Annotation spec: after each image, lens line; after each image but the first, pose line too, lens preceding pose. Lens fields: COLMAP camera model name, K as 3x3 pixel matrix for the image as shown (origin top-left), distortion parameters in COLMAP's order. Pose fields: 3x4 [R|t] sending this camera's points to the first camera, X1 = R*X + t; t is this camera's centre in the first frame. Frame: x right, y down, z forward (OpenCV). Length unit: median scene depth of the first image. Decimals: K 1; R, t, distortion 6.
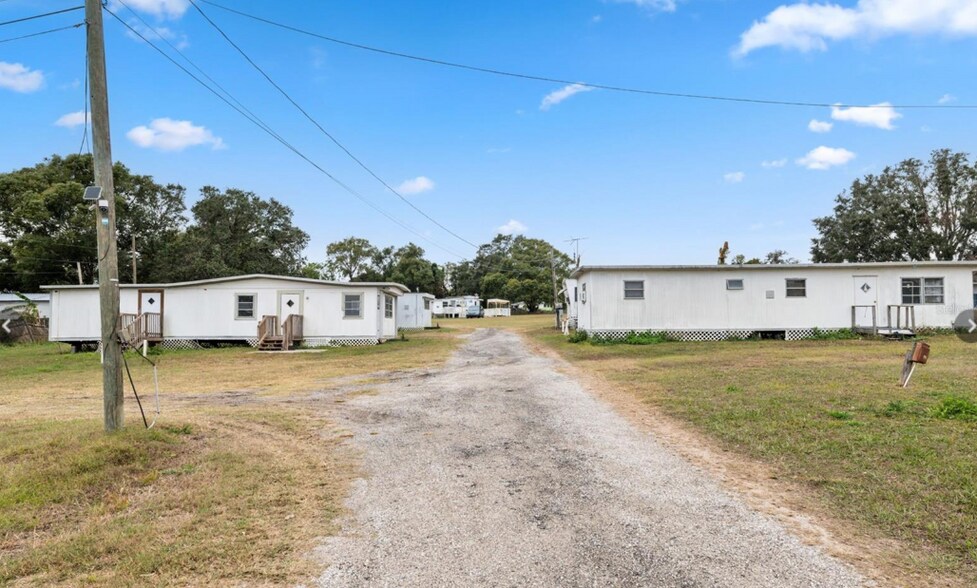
lens RADIAL K [[552.6, 0, 488.5], [0, 552.6, 294.0], [0, 0, 1]] dist [-0.000492, -0.000216]
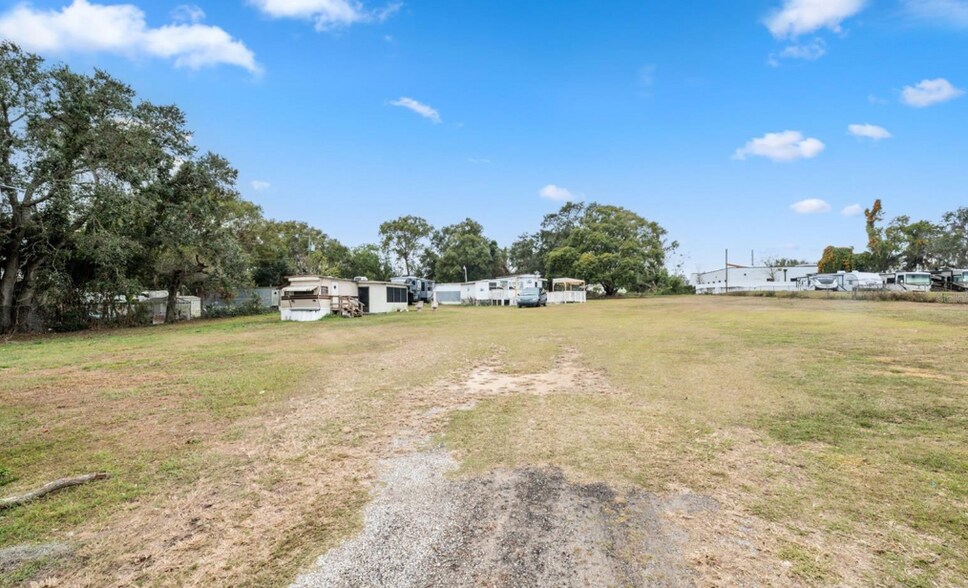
lens RADIAL K [[410.1, 0, 484.0], [0, 410.1, 294.0], [0, 0, 1]] dist [-0.001849, 0.000073]
pose [[0.983935, -0.005258, -0.178452, 0.005726], [0.011348, 0.999387, 0.033125, 0.012382], [0.178169, -0.034618, 0.983391, 0.531976]]
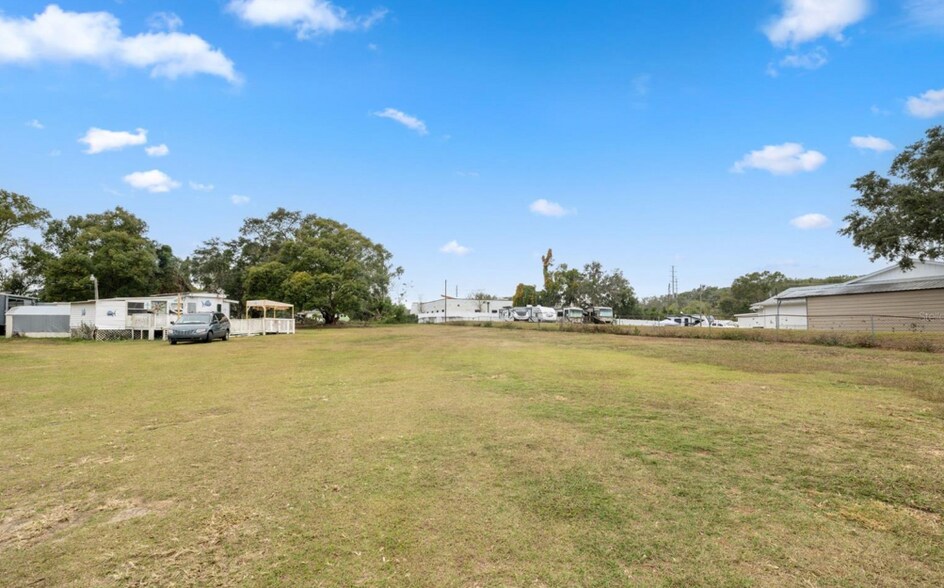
lens RADIAL K [[405.5, 0, 473.6], [0, 405.5, 315.5], [0, 0, 1]] dist [0.000719, 0.000308]
pose [[0.900025, 0.013891, 0.435616, 0.027494], [-0.022492, 0.999640, 0.014595, 0.015224], [-0.435257, -0.022934, 0.900014, 0.655925]]
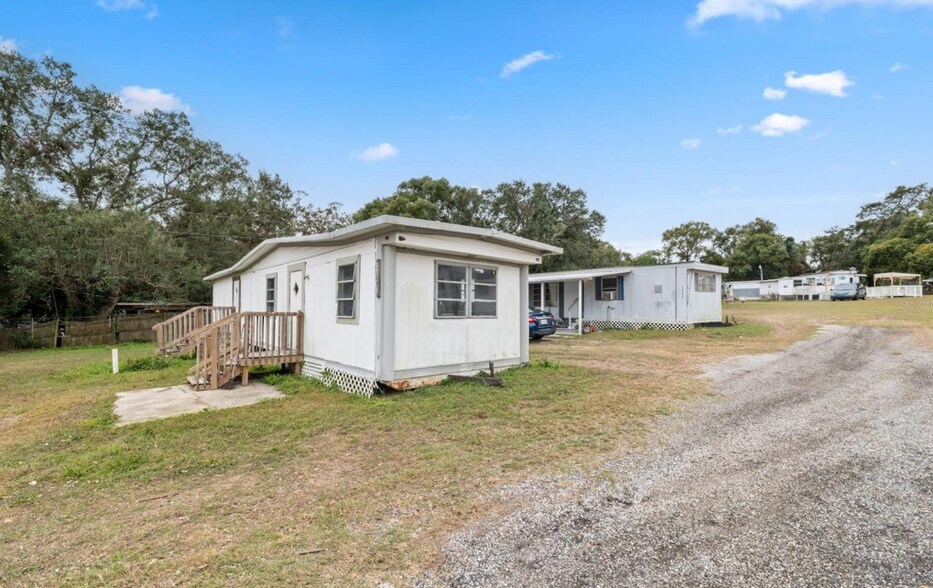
lens RADIAL K [[390.6, 0, 470.3], [0, 390.6, 304.8], [0, 0, 1]] dist [-0.000466, 0.000132]
pose [[0.686840, 0.003532, -0.726800, 0.007585], [0.040151, 0.998277, 0.042795, 0.007874], [0.725699, -0.058575, 0.685515, 0.300832]]
